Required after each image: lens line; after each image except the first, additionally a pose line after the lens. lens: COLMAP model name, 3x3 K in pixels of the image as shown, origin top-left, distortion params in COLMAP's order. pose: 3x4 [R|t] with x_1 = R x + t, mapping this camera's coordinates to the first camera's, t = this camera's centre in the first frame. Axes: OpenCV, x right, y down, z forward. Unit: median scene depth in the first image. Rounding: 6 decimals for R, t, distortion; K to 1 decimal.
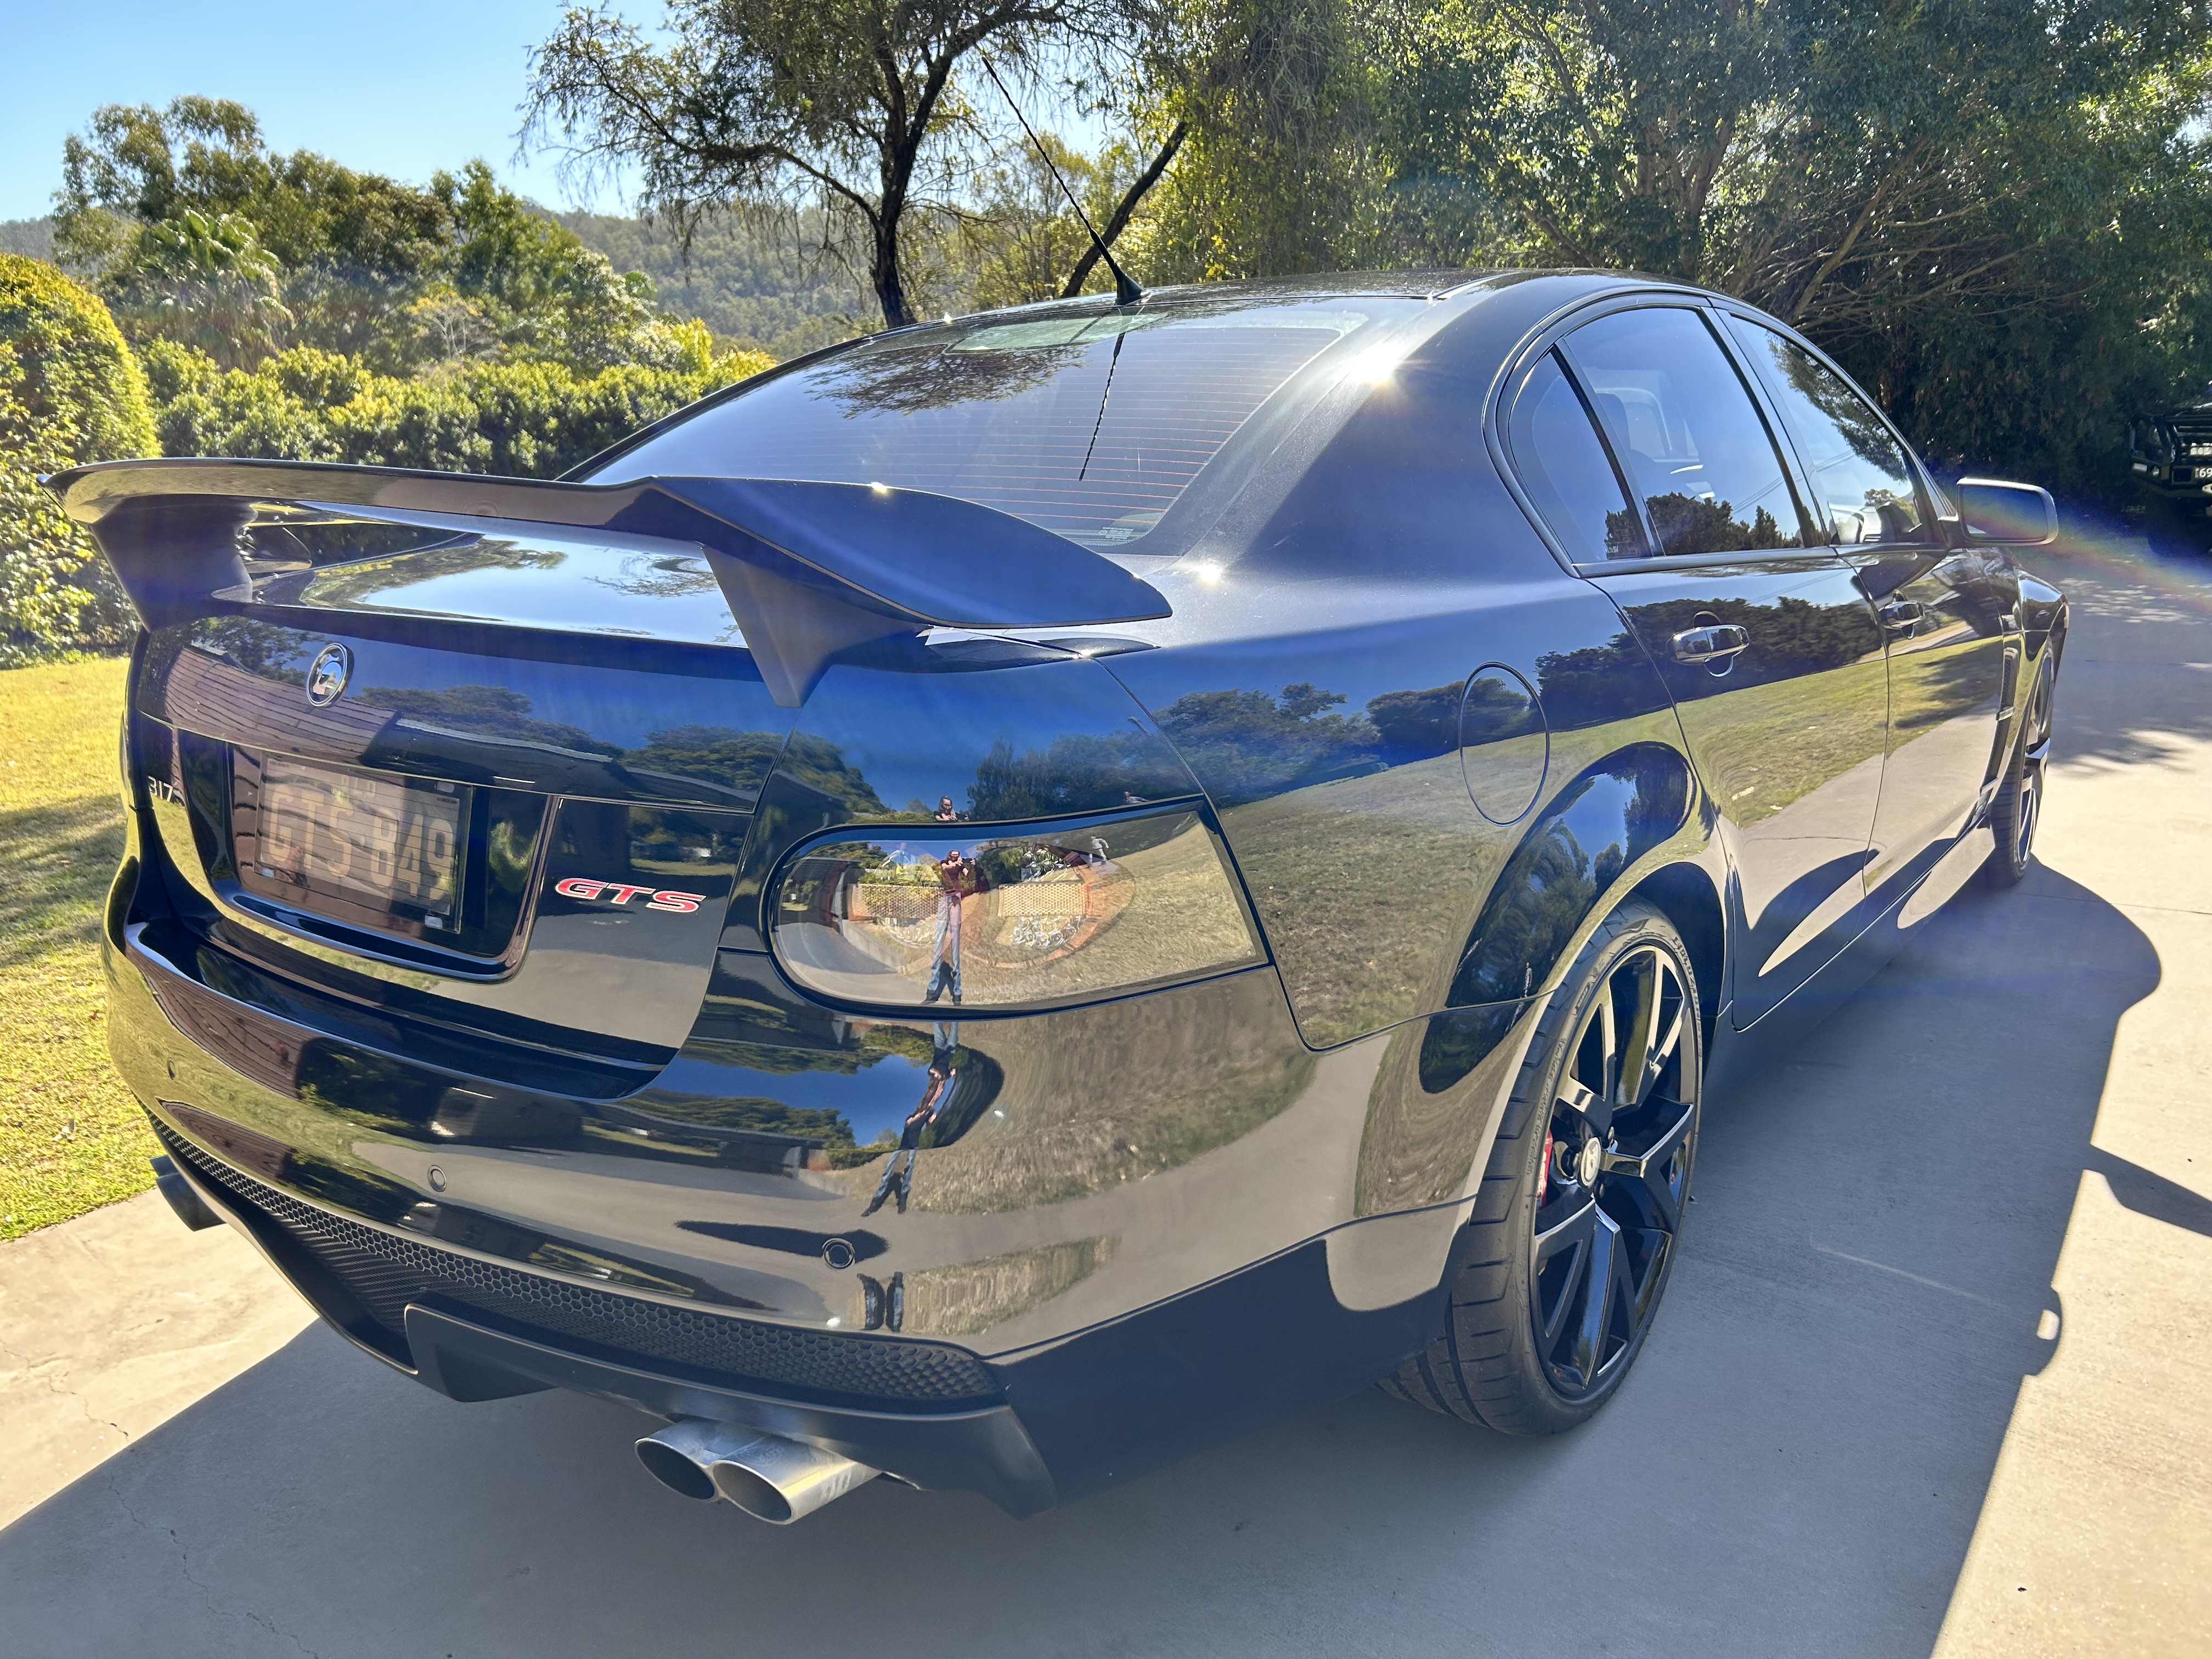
lens RADIAL K [[1730.4, 0, 1106.0], [0, 1730.4, 829.5], [0, 0, 1]] dist [-0.007139, -0.009277]
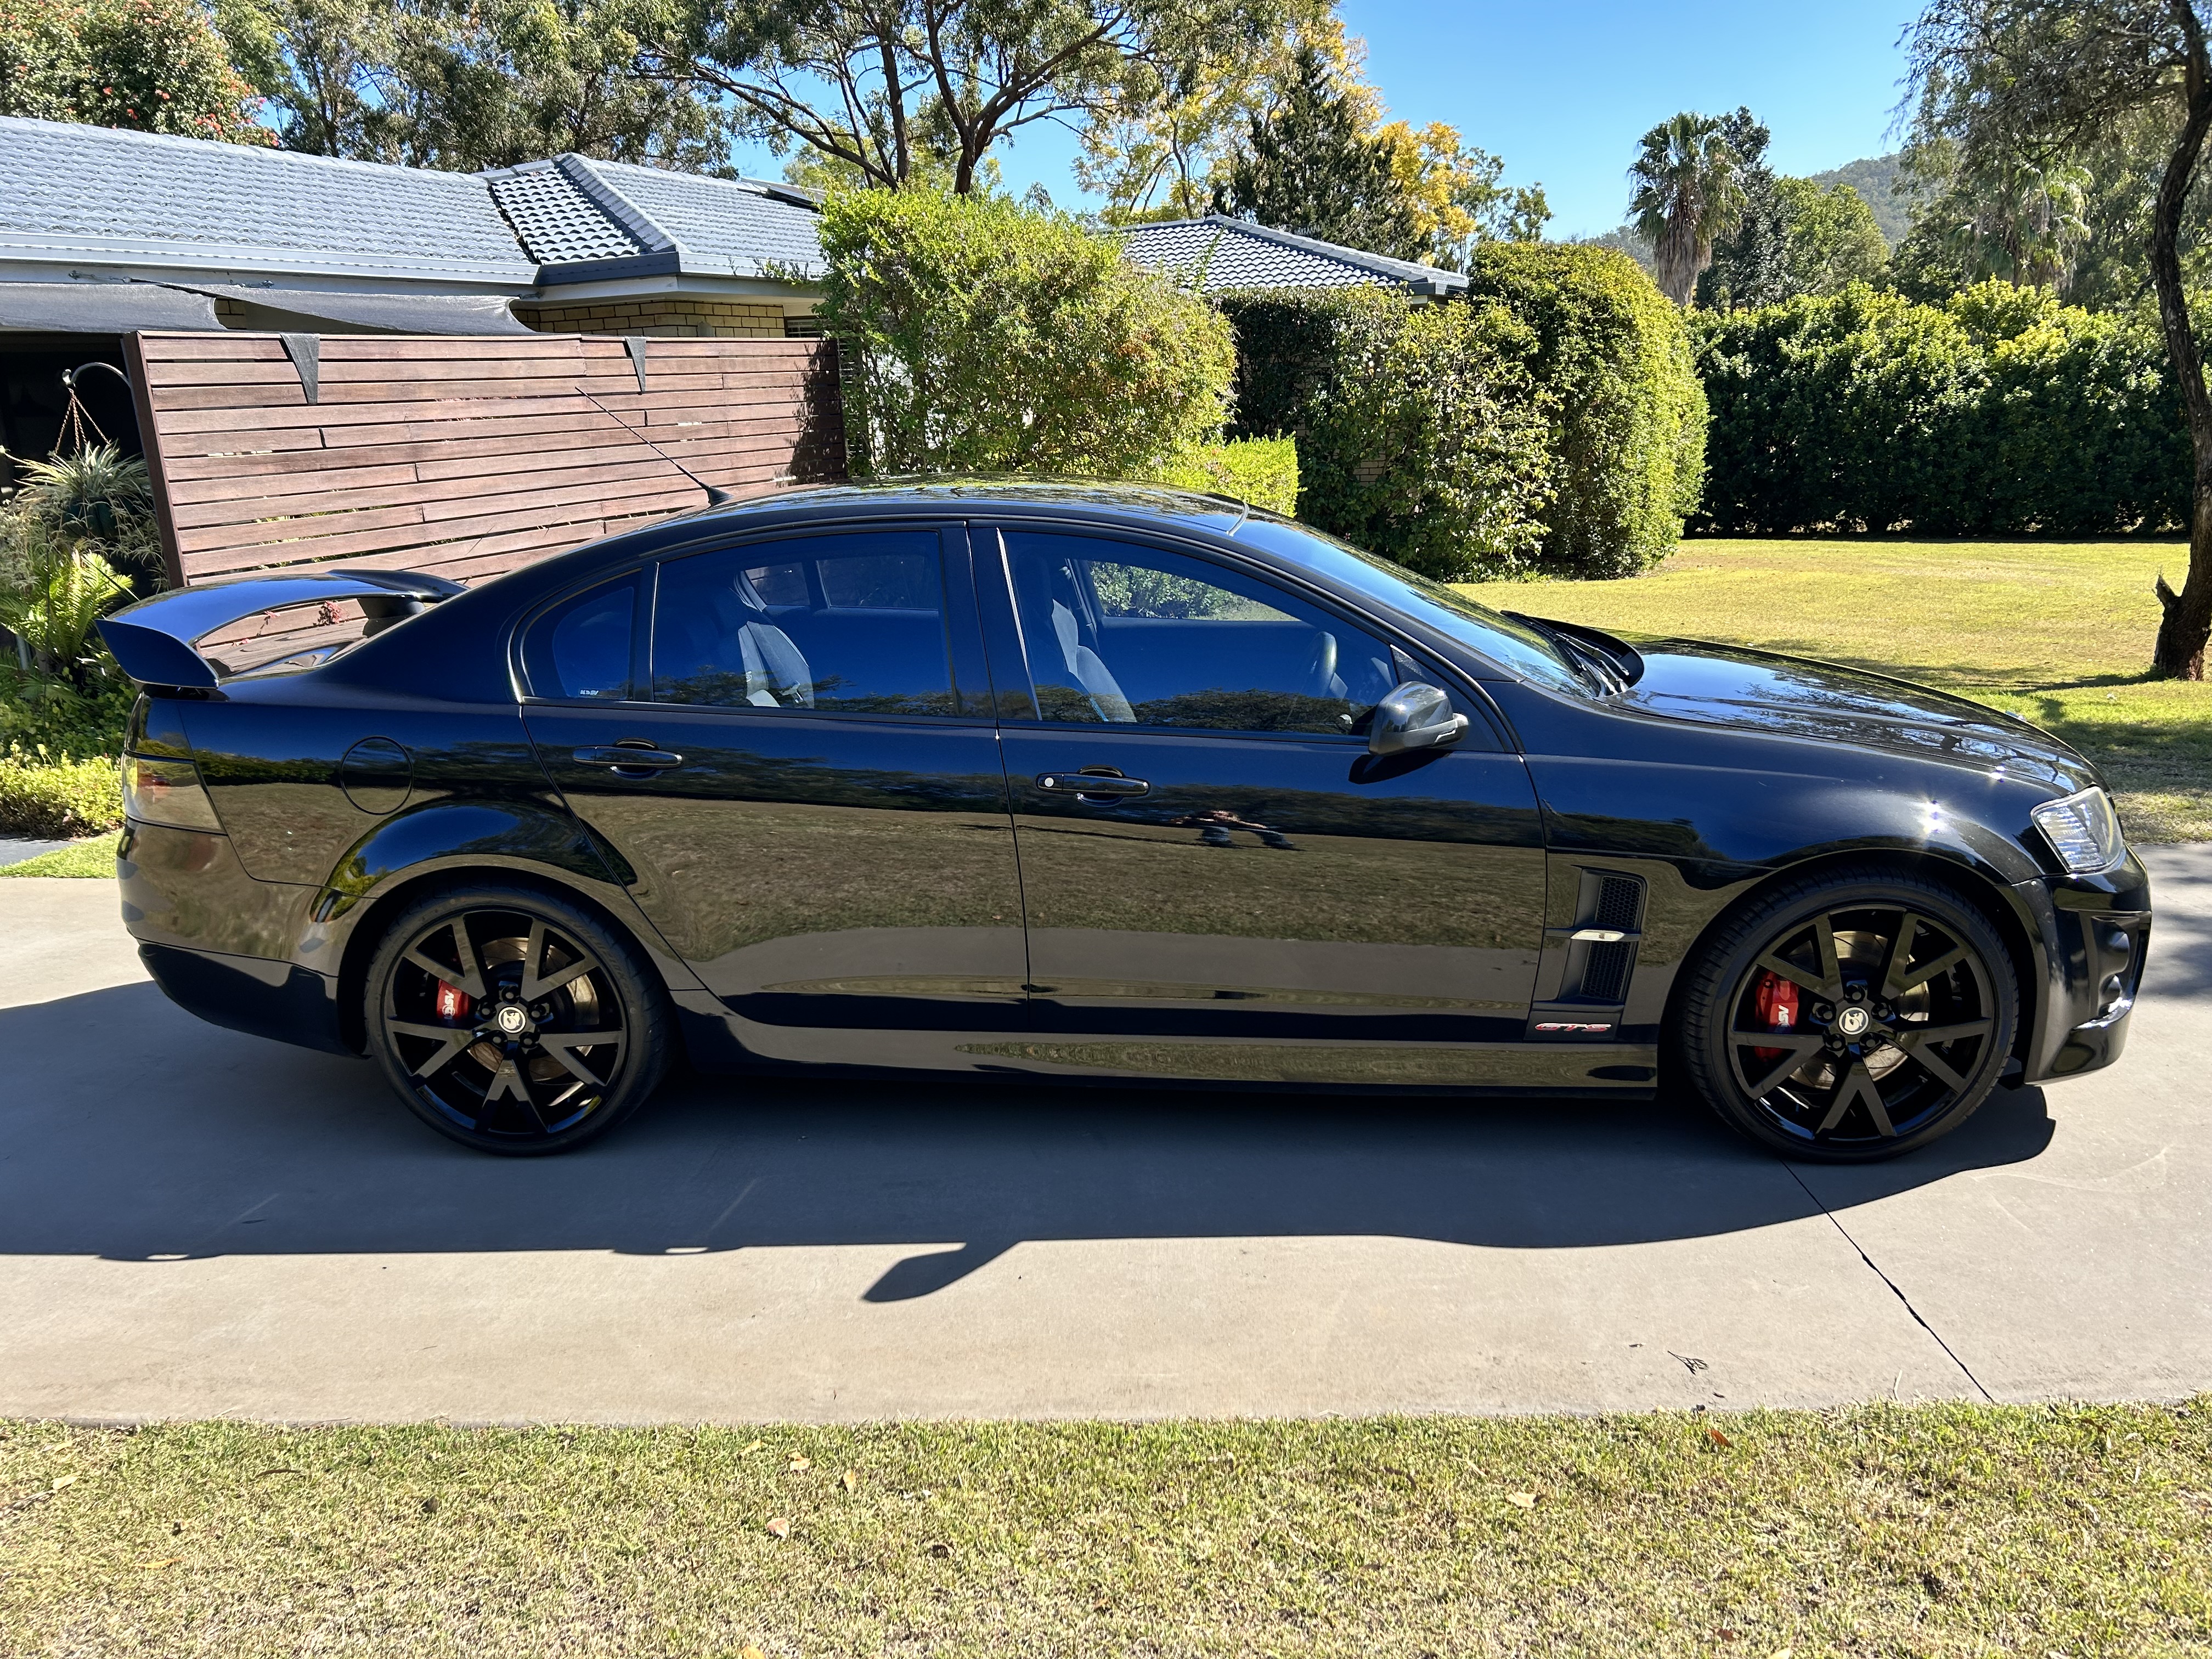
lens RADIAL K [[1730.4, 0, 1106.0], [0, 1730.4, 829.5], [0, 0, 1]] dist [-0.007139, -0.009277]
pose [[0.511055, 0.217274, -0.831634, 0.186088], [-0.167360, 0.974160, 0.151666, -0.034565], [0.843098, 0.061672, 0.534212, 0.048037]]
